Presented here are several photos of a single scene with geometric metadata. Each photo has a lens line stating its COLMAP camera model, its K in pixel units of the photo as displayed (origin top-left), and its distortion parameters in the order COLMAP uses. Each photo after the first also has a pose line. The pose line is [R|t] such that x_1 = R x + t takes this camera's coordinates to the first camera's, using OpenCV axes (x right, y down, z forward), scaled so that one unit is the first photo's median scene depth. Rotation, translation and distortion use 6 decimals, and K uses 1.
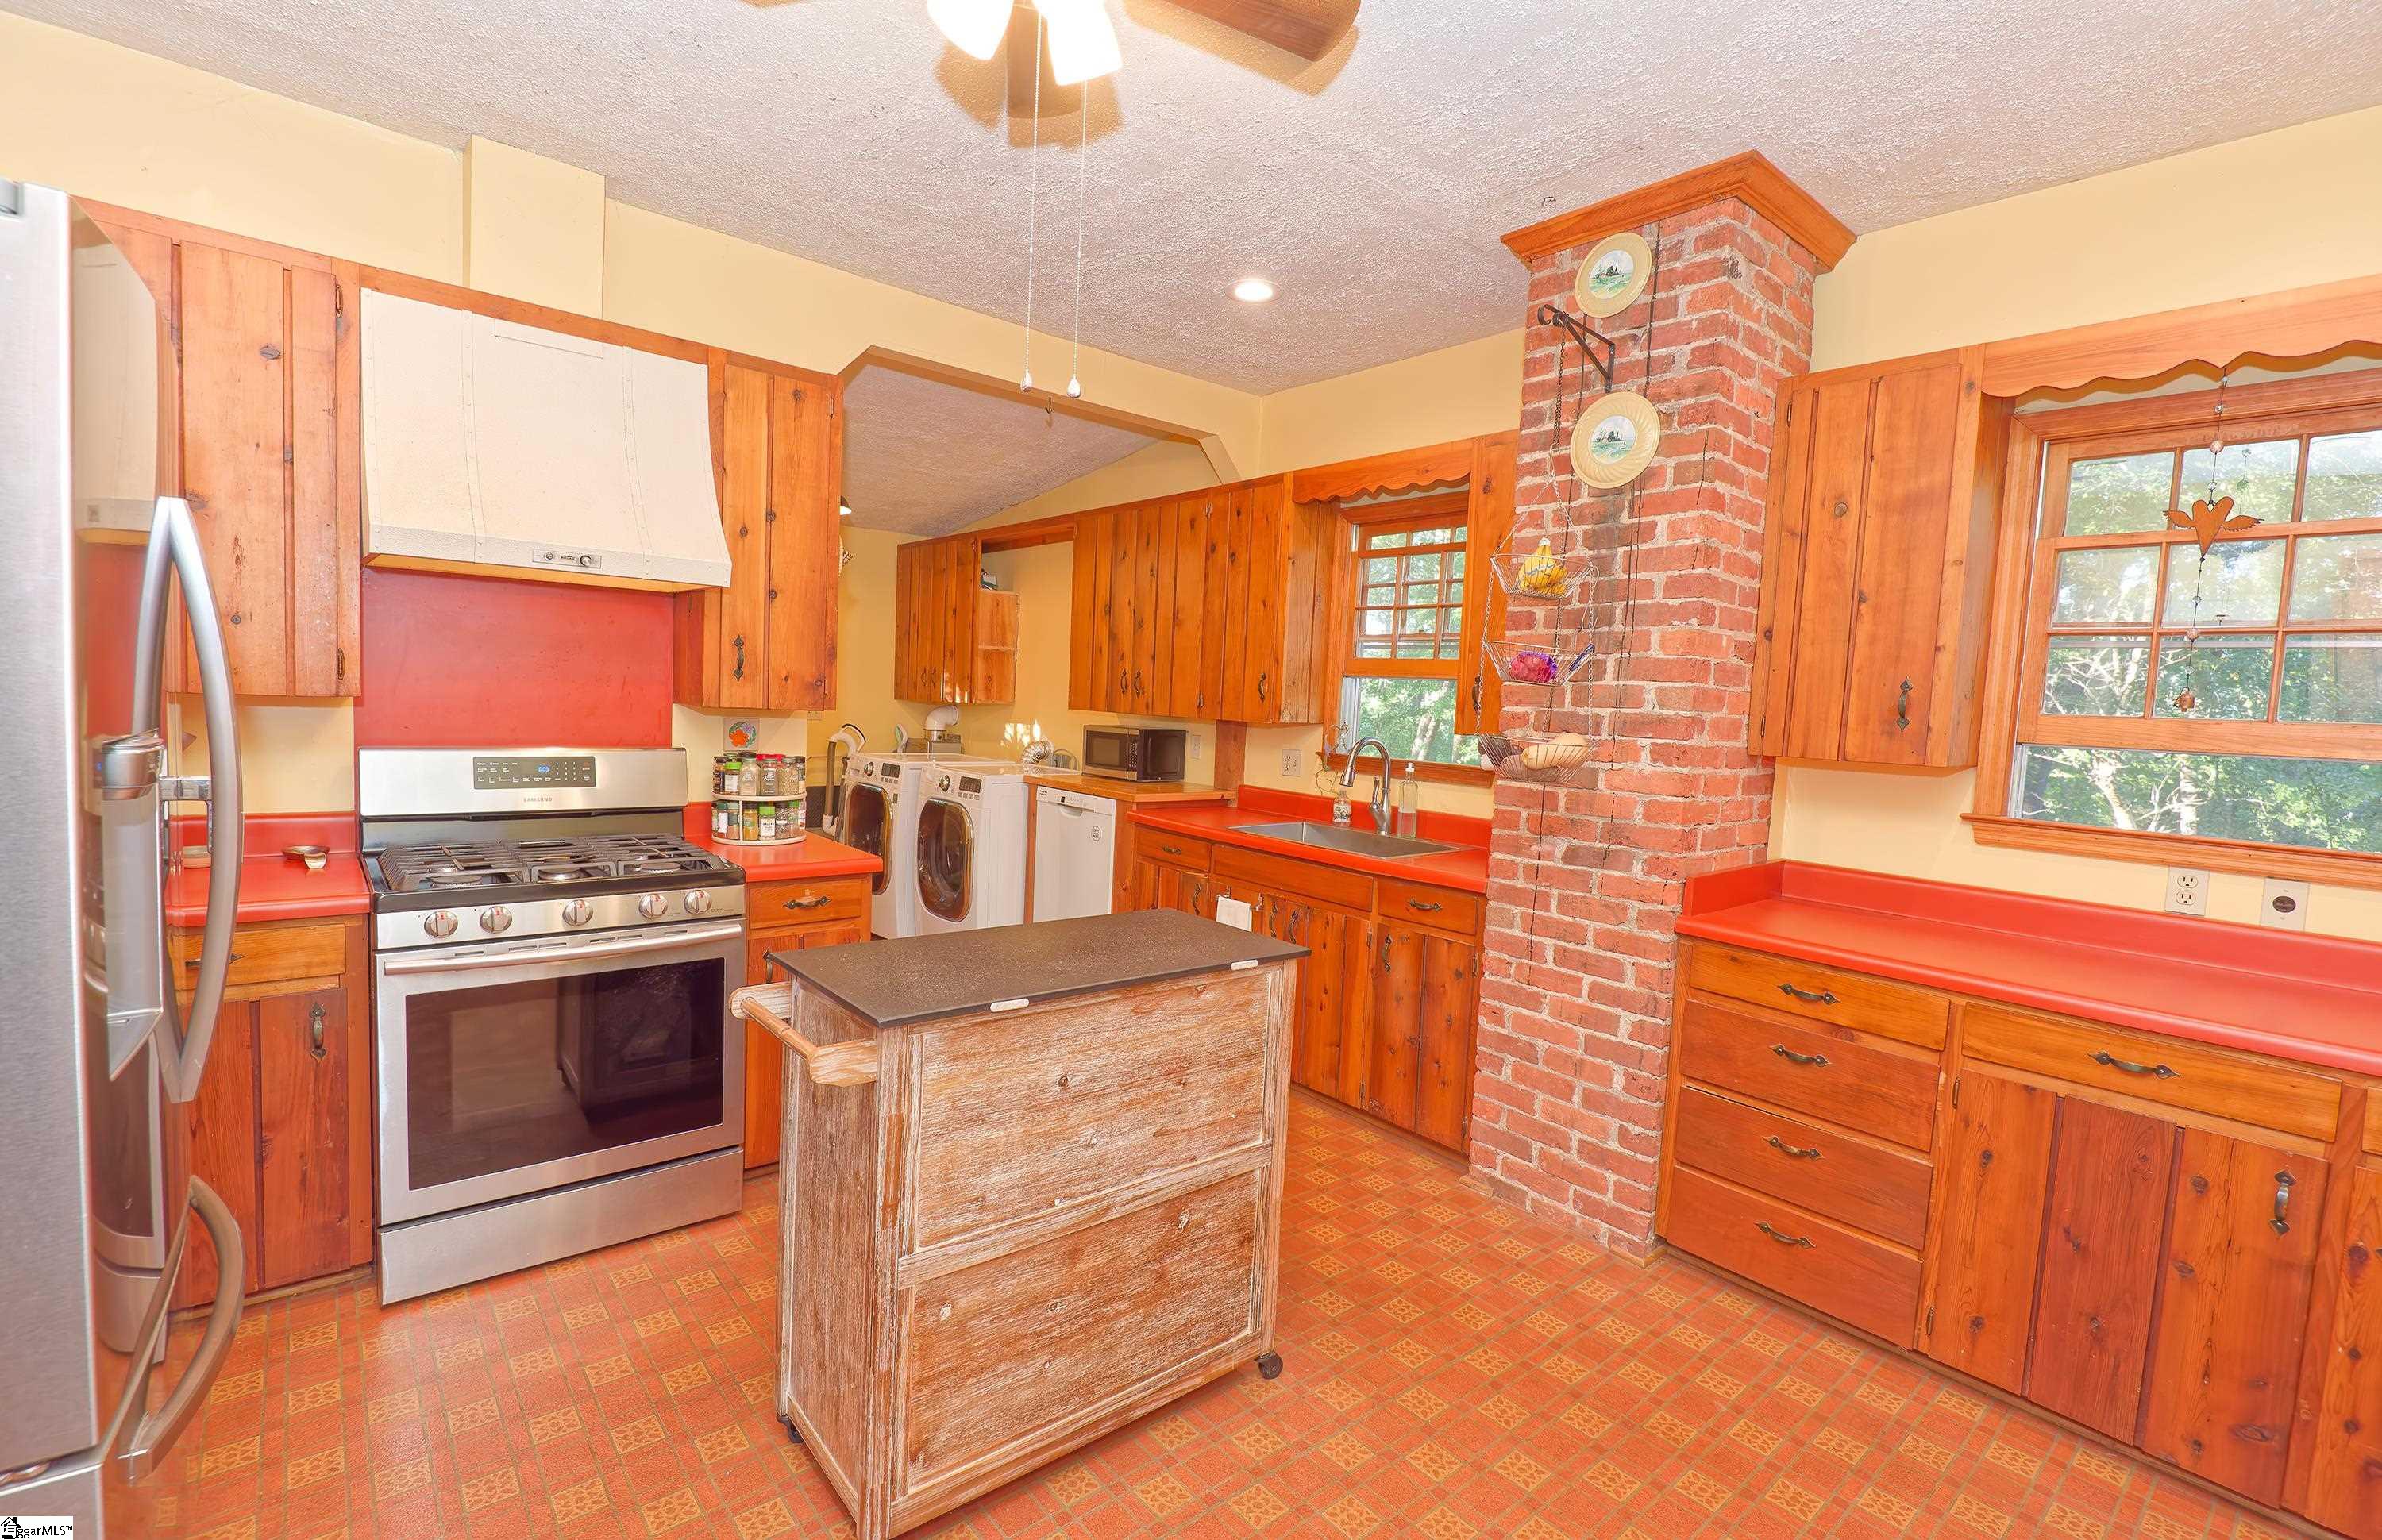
lens RADIAL K [[1049.3, 0, 1181.3], [0, 1049.3, 767.8], [0, 0, 1]] dist [0.001406, -0.000142]
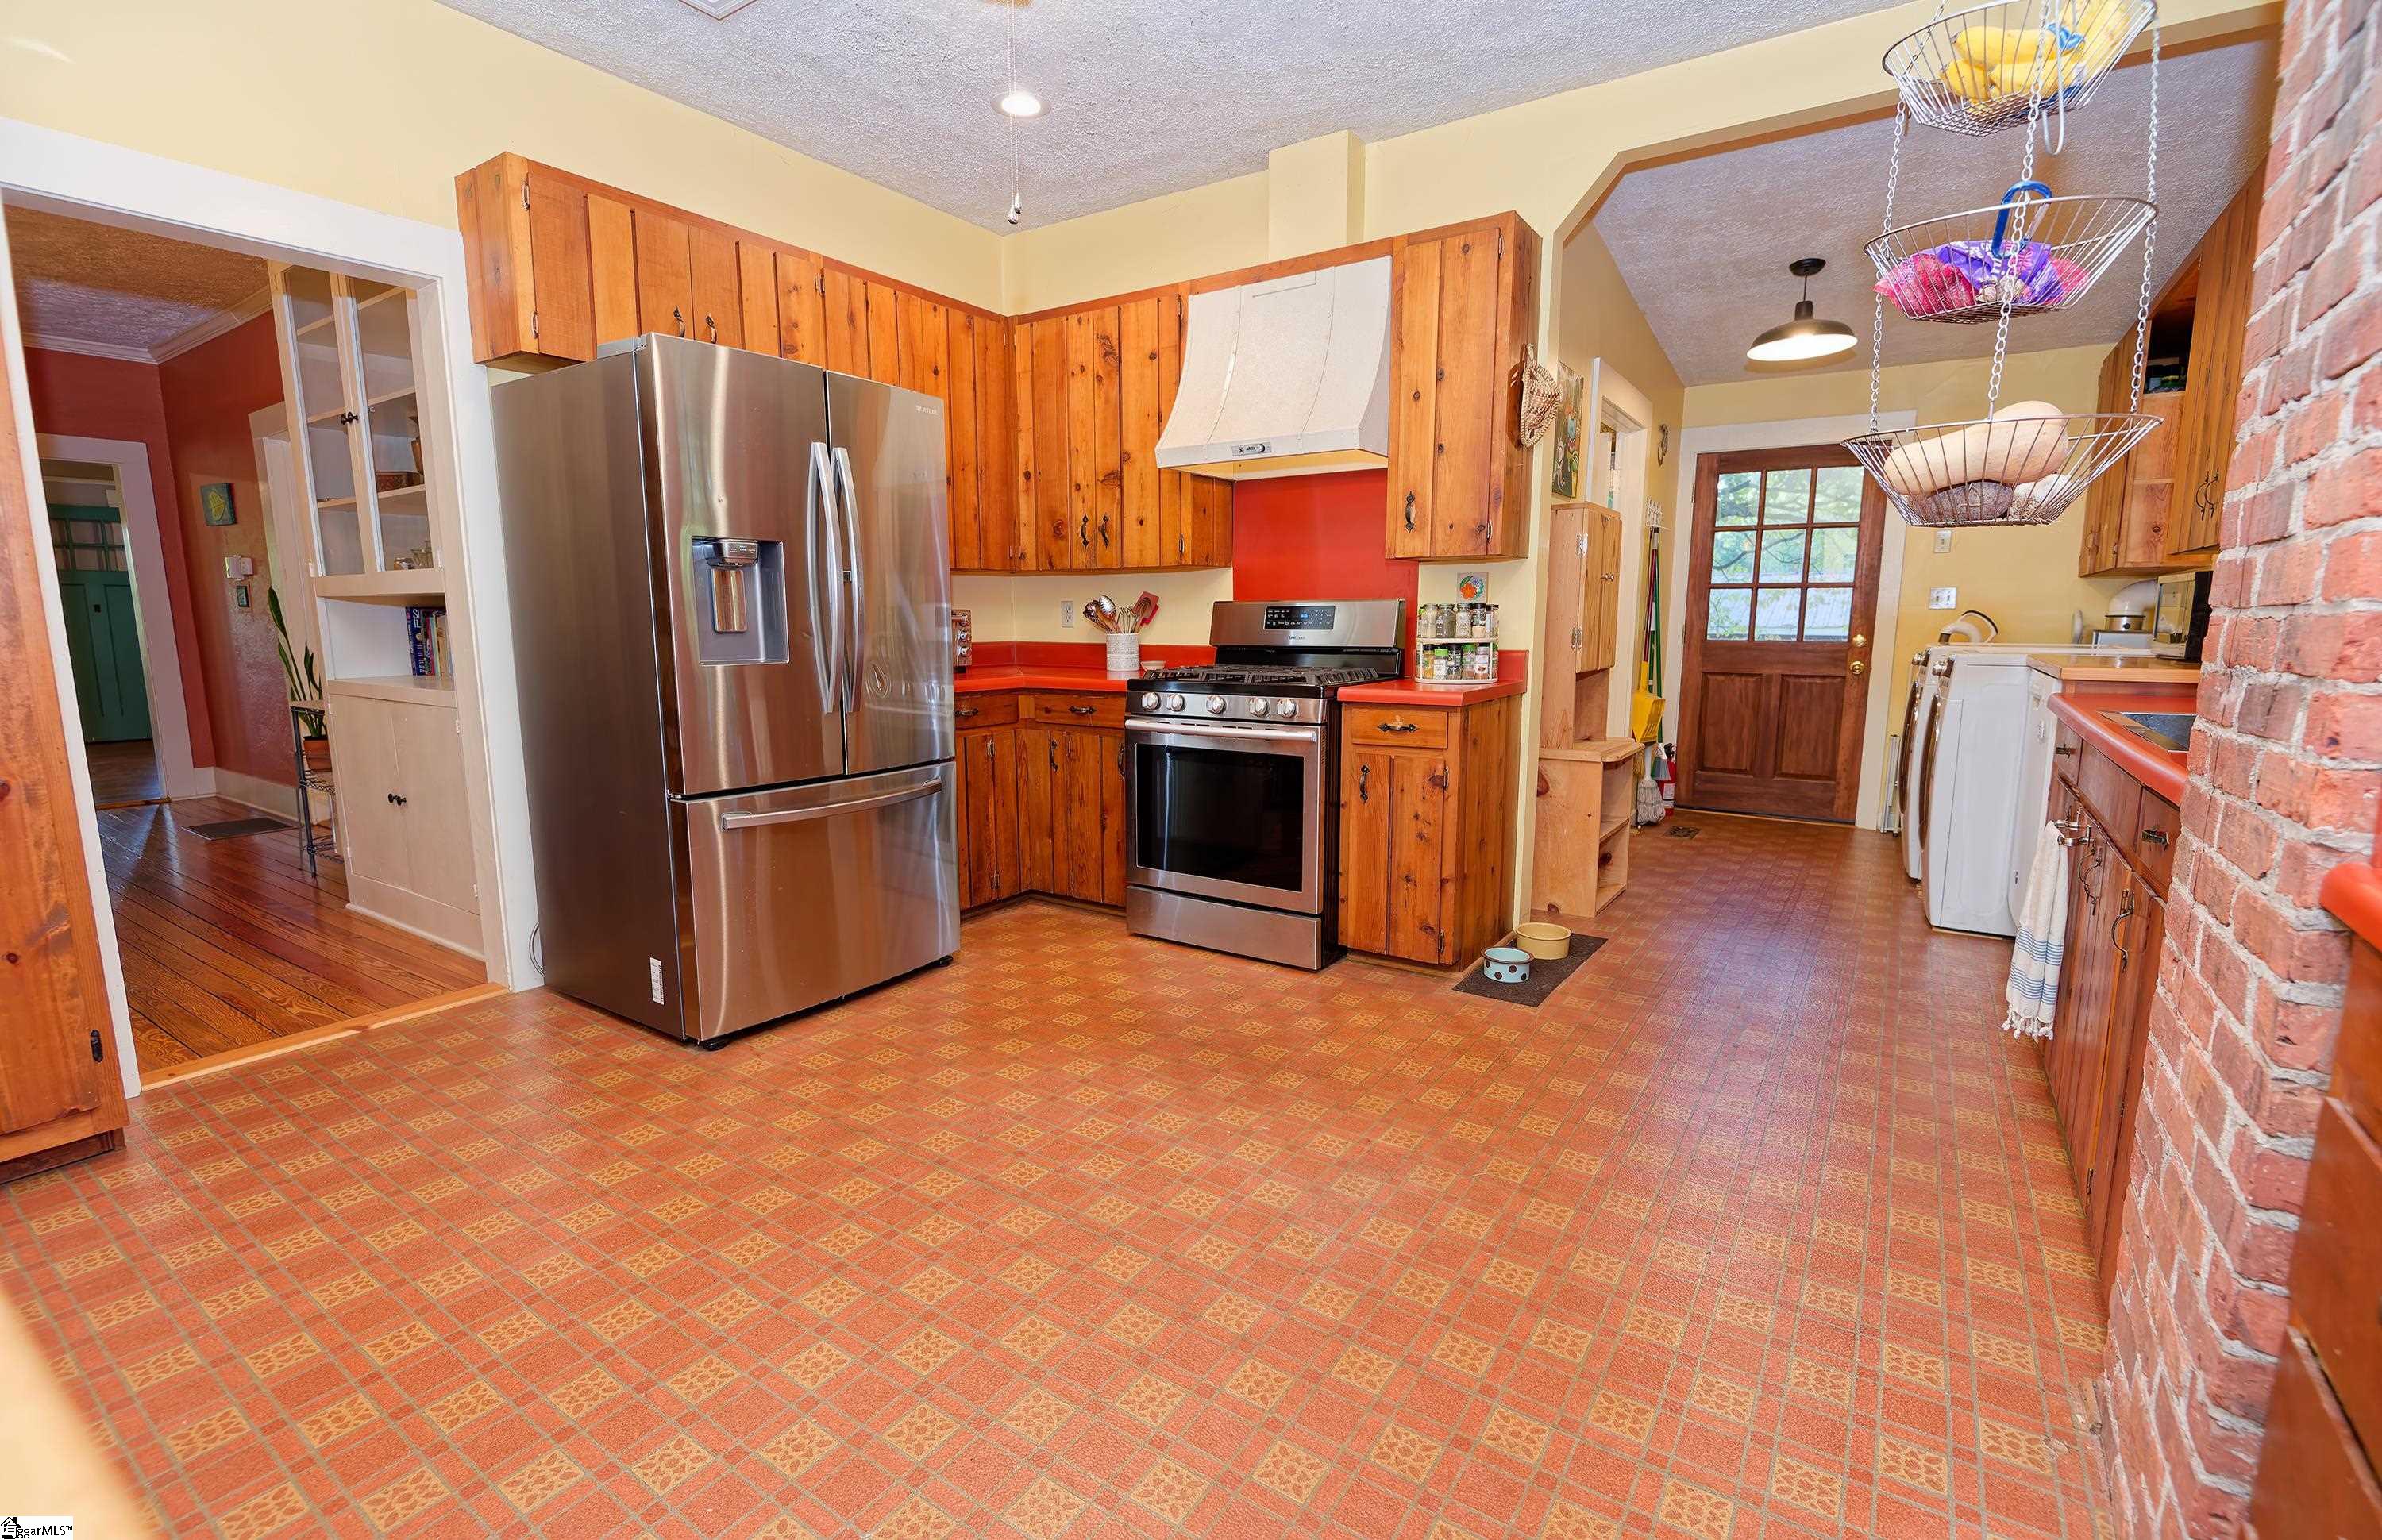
lens RADIAL K [[1049.3, 0, 1181.3], [0, 1049.3, 767.8], [0, 0, 1]] dist [0.001406, -0.000142]
pose [[0.280374, 0.093897, -0.955287, 0.631952], [-0.049412, 0.995296, 0.083327, 0.089511], [0.958618, 0.023840, 0.283694, 0.468856]]
